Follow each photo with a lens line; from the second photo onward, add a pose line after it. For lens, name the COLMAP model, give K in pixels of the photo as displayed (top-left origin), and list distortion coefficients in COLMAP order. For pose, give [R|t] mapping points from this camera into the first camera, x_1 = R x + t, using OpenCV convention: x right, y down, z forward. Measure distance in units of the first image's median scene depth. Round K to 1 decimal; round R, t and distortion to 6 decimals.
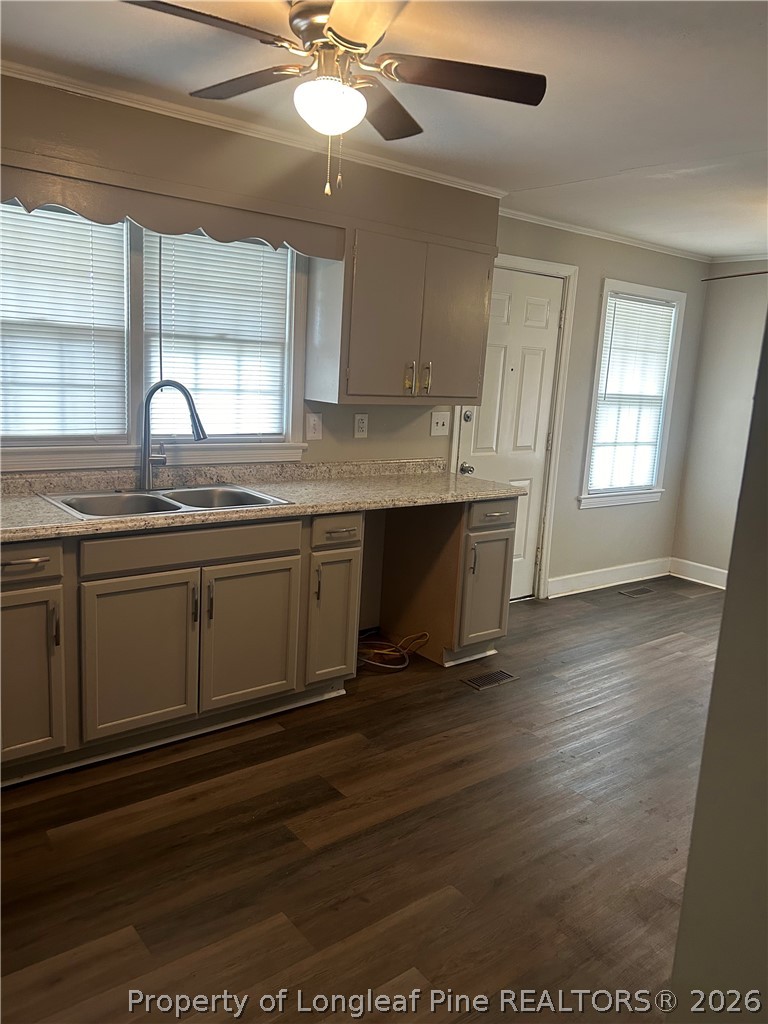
lens RADIAL K [[779.4, 0, 387.5], [0, 779.4, 500.8], [0, 0, 1]] dist [0.008451, -0.004215]
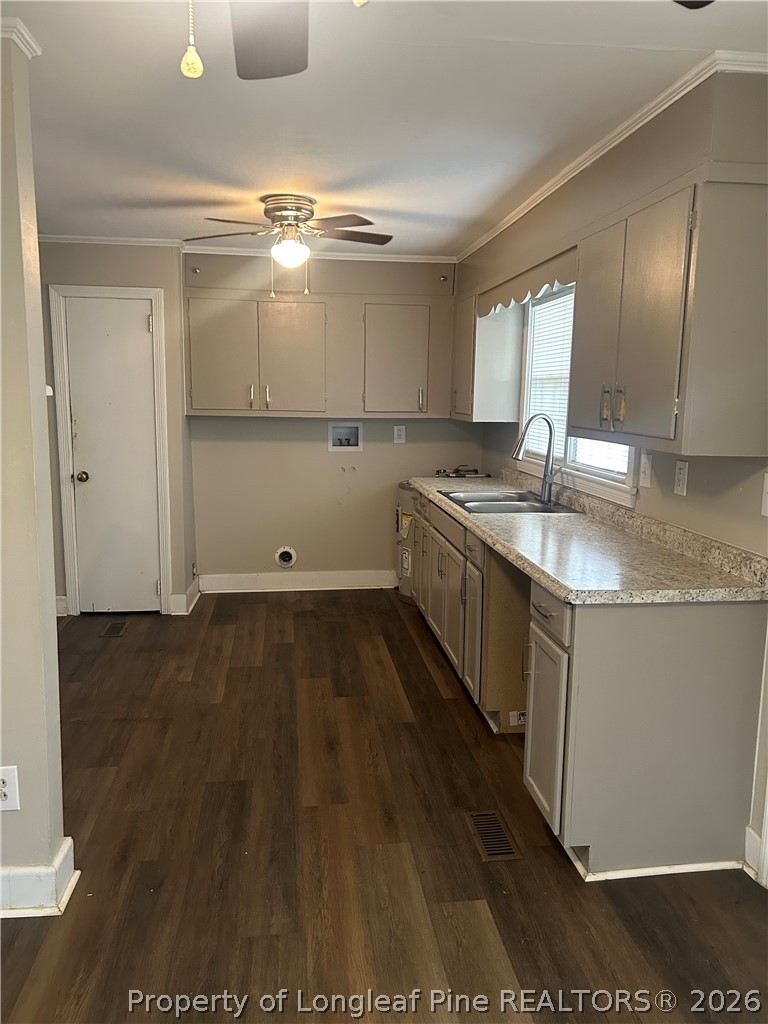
lens RADIAL K [[779.4, 0, 387.5], [0, 779.4, 500.8], [0, 0, 1]] dist [0.008451, -0.004215]
pose [[-0.525053, 0.045661, -0.849844, 0.558230], [-0.205508, 0.962208, 0.178666, -0.115792], [0.825885, 0.268458, -0.495826, 0.887814]]
